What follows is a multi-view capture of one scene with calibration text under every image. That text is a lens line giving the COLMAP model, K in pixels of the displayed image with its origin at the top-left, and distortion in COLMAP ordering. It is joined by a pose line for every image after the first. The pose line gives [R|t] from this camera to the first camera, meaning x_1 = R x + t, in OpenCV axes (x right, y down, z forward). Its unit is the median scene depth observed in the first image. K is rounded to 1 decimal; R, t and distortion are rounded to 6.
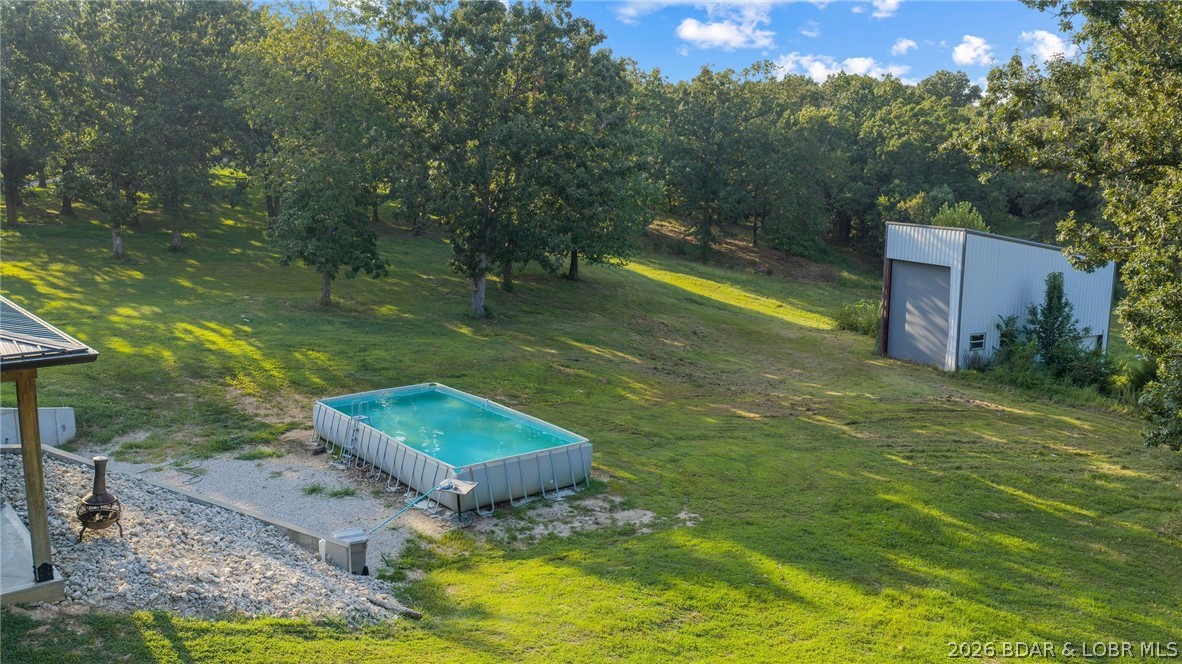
lens RADIAL K [[975.2, 0, 591.0], [0, 975.2, 332.0], [0, 0, 1]] dist [0.024196, -0.000714]
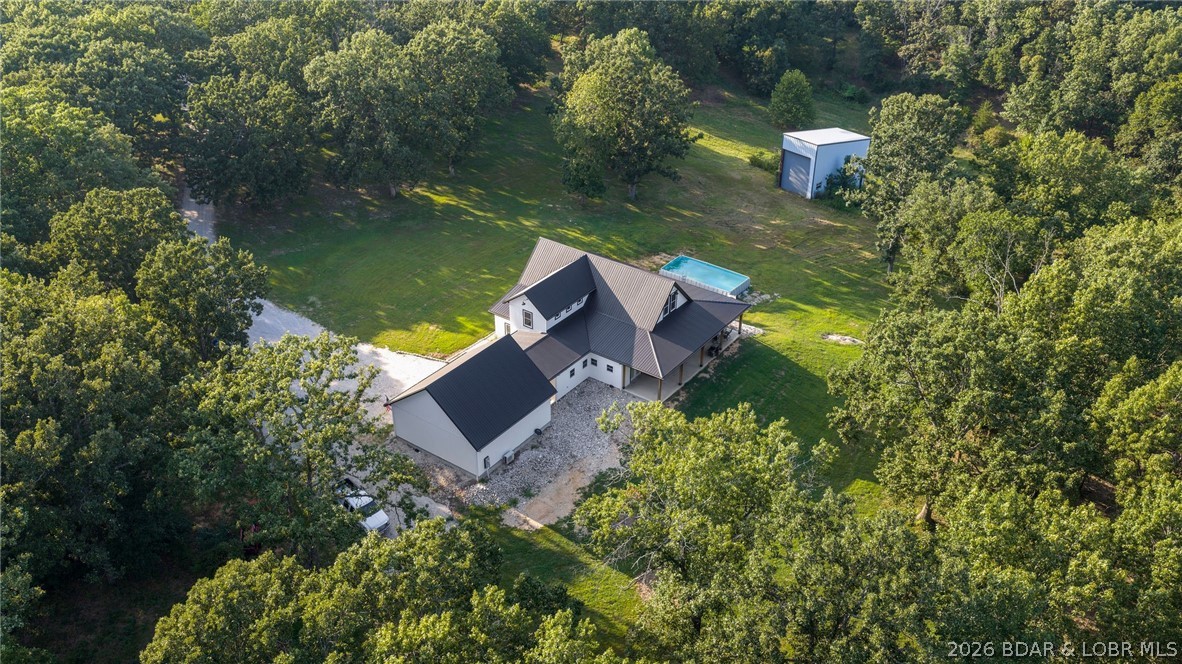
lens RADIAL K [[975.2, 0, 591.0], [0, 975.2, 332.0], [0, 0, 1]] dist [0.024196, -0.000714]
pose [[0.968319, -0.134840, 0.210181, -0.746429], [0.050723, 0.930342, 0.363168, -0.579301], [-0.244510, -0.341002, 0.907707, -1.257291]]
